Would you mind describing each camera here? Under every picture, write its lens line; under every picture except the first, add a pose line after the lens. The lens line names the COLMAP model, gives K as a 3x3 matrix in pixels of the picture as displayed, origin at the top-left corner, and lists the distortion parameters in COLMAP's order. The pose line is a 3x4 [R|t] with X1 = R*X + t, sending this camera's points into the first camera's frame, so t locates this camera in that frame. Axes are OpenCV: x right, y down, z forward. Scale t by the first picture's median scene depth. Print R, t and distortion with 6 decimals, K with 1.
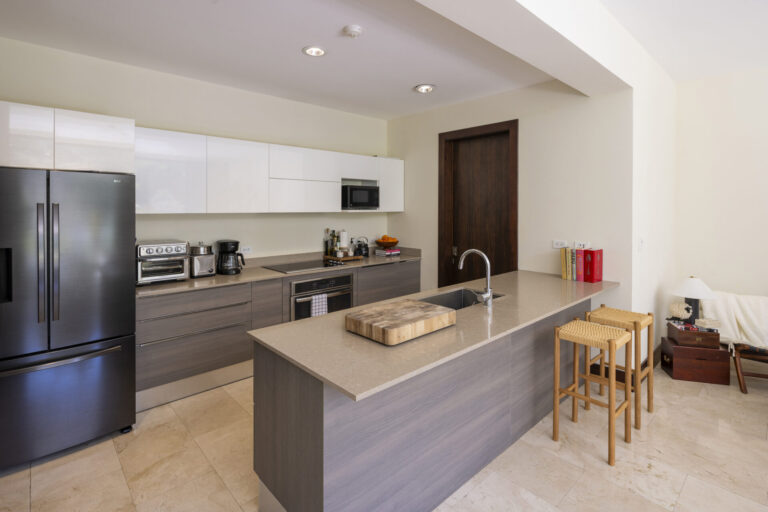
lens RADIAL K [[377.9, 0, 385.8], [0, 377.9, 205.9], [0, 0, 1]] dist [-0.010777, -0.000007]
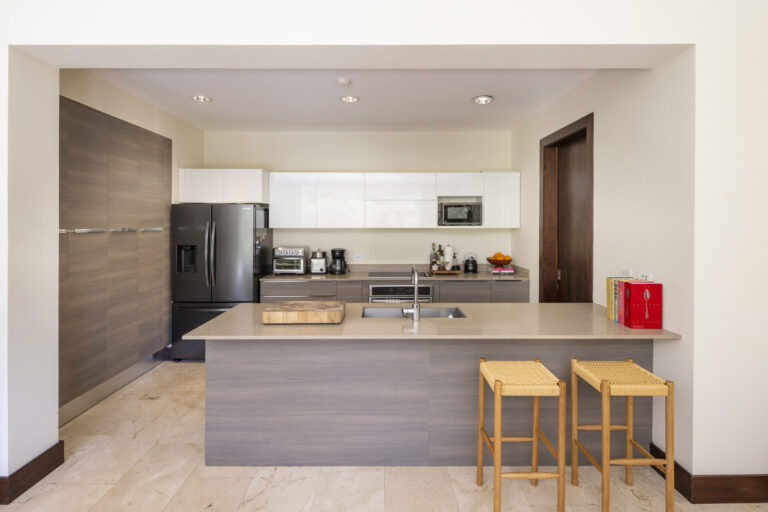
lens RADIAL K [[377.9, 0, 380.0], [0, 377.9, 221.3], [0, 0, 1]] dist [-0.010777, -0.000007]
pose [[0.738207, -0.004233, -0.674561, 0.489107], [0.003918, 0.999990, -0.001987, -0.001535], [0.674563, -0.001176, 0.738217, 0.099294]]
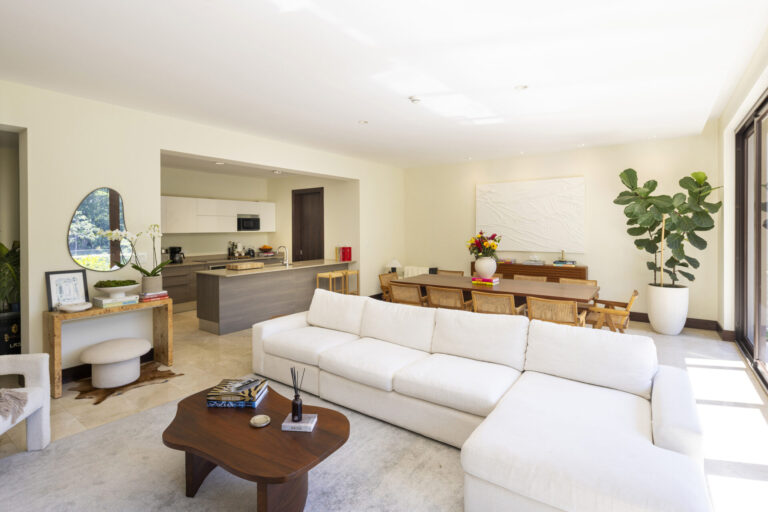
lens RADIAL K [[377.9, 0, 380.8], [0, 377.9, 228.9], [0, 0, 1]] dist [-0.010777, -0.000007]
pose [[0.982952, -0.007527, 0.183709, 0.241880], [0.007018, 0.999970, 0.003420, -0.001452], [-0.183729, -0.002073, 0.982975, -0.987208]]
